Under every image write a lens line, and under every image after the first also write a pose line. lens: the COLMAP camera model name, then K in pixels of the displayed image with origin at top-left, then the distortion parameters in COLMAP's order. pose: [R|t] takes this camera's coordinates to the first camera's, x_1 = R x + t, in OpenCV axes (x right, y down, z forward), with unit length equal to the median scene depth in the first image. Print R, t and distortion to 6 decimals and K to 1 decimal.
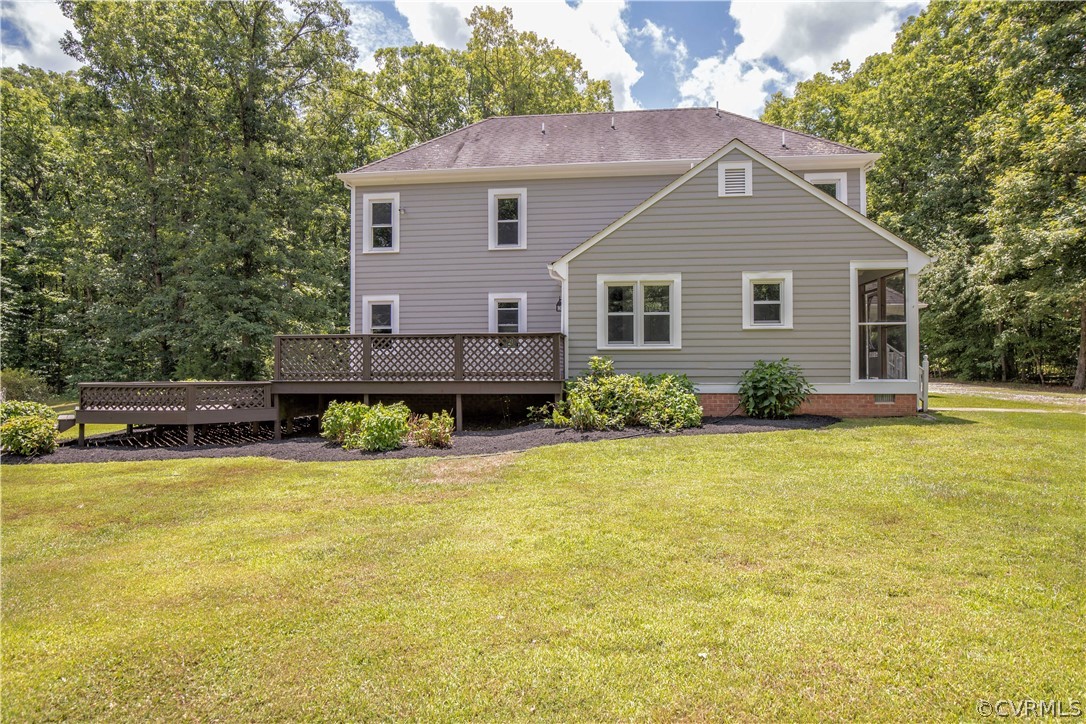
lens RADIAL K [[603.0, 0, 539.9], [0, 603.0, 364.5], [0, 0, 1]] dist [0.005700, 0.001553]
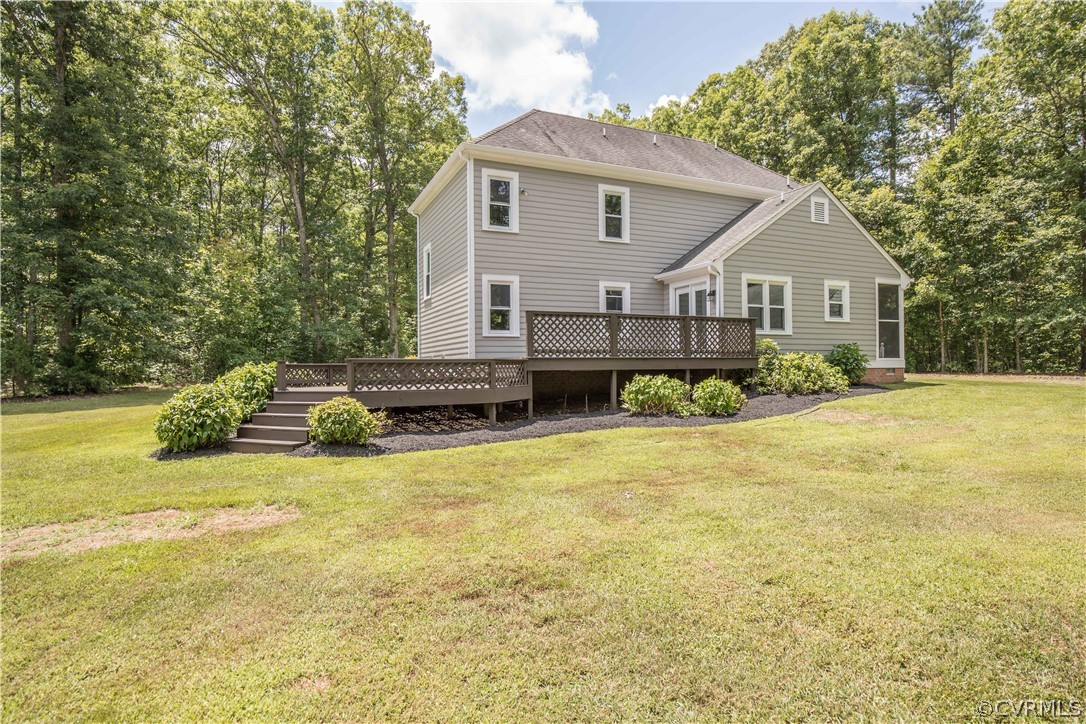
lens RADIAL K [[603.0, 0, 538.4], [0, 603.0, 365.0], [0, 0, 1]] dist [0.005700, 0.001553]
pose [[0.858717, -0.002399, 0.512444, -0.740618], [-0.004695, 0.999910, 0.012548, 0.021538], [-0.512429, -0.013182, 0.858629, 0.121861]]
